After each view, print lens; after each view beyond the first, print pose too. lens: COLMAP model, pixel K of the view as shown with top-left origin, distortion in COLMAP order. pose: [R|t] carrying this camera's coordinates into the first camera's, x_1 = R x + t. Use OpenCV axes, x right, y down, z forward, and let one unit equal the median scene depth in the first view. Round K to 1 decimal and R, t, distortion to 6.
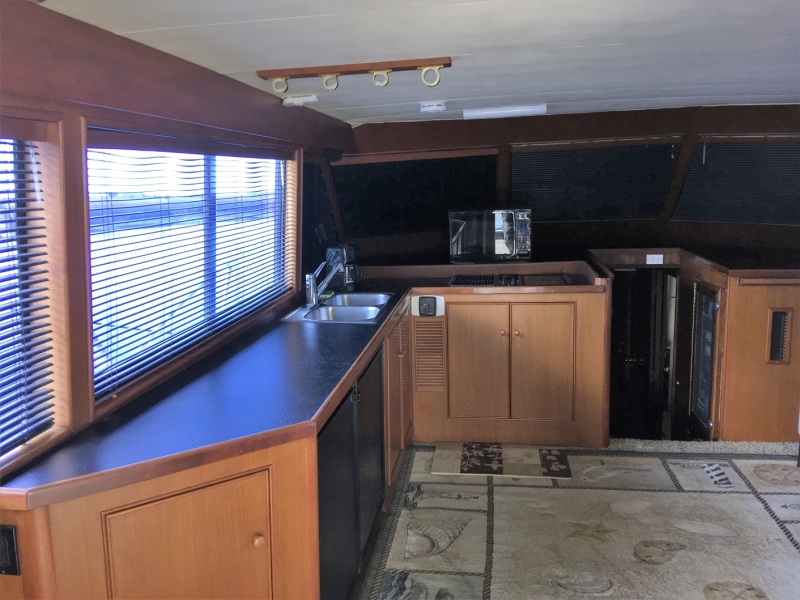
lens RADIAL K [[671.7, 0, 399.1], [0, 671.7, 300.2], [0, 0, 1]] dist [-0.010227, -0.024432]
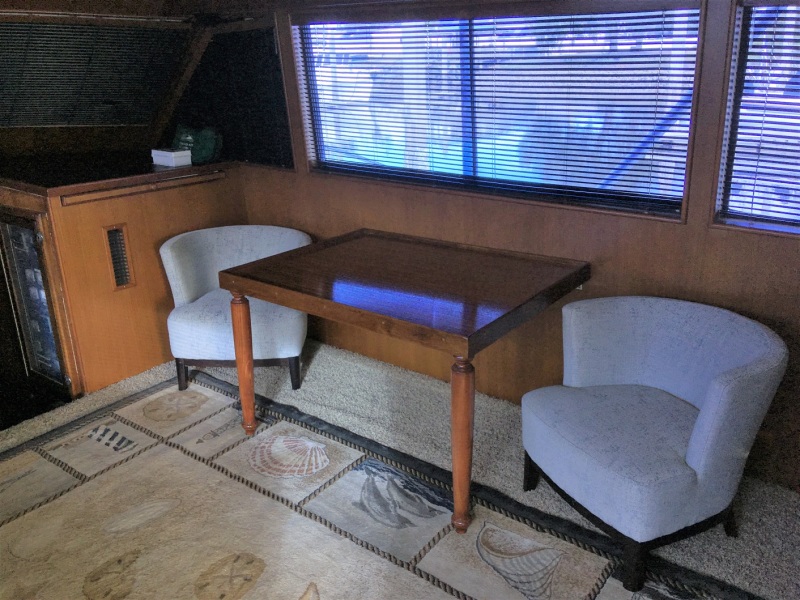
lens RADIAL K [[671.7, 0, 401.4], [0, 671.7, 299.1], [0, 0, 1]] dist [-0.010227, -0.024432]
pose [[0.470242, -0.282516, 0.836097, 0.001210], [0.164236, 0.958842, 0.231621, -0.036056], [-0.867121, 0.028400, 0.497287, 0.265843]]
